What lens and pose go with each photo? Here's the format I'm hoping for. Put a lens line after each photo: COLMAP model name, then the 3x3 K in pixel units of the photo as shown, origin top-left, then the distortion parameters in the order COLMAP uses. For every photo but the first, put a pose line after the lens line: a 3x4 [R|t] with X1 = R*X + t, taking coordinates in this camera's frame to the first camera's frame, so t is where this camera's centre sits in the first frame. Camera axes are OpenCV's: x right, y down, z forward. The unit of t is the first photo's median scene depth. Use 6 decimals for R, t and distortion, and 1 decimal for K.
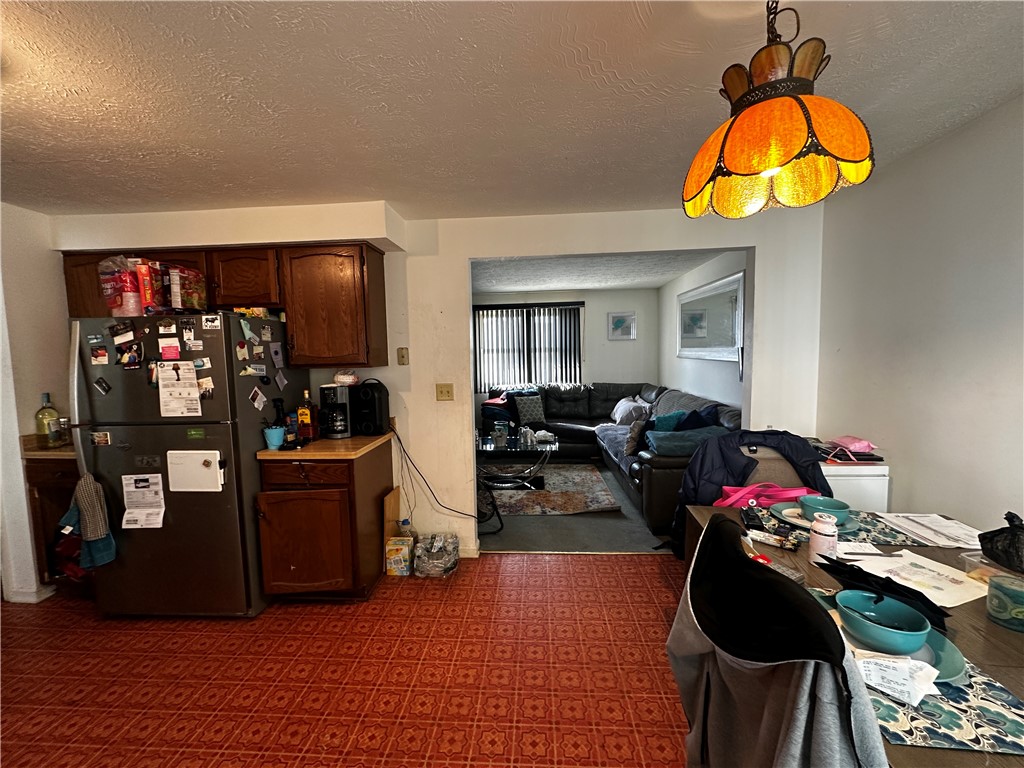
lens RADIAL K [[407.7, 0, 509.8], [0, 407.7, 383.4], [0, 0, 1]] dist [-0.000462, 0.000513]
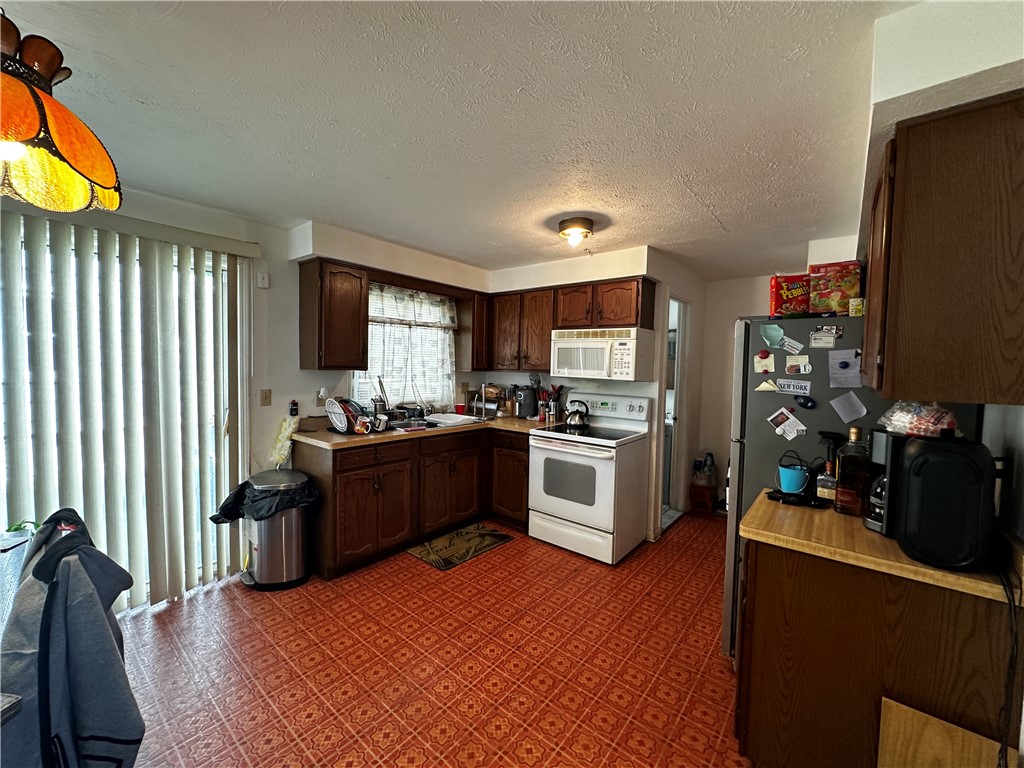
lens RADIAL K [[407.7, 0, 512.2], [0, 407.7, 383.4], [0, 0, 1]] dist [-0.000462, 0.000513]
pose [[-0.572510, 0.048138, -0.818483, 0.304973], [-0.070686, 0.991660, 0.107766, -0.084579], [0.816845, 0.119552, -0.564333, 1.006060]]
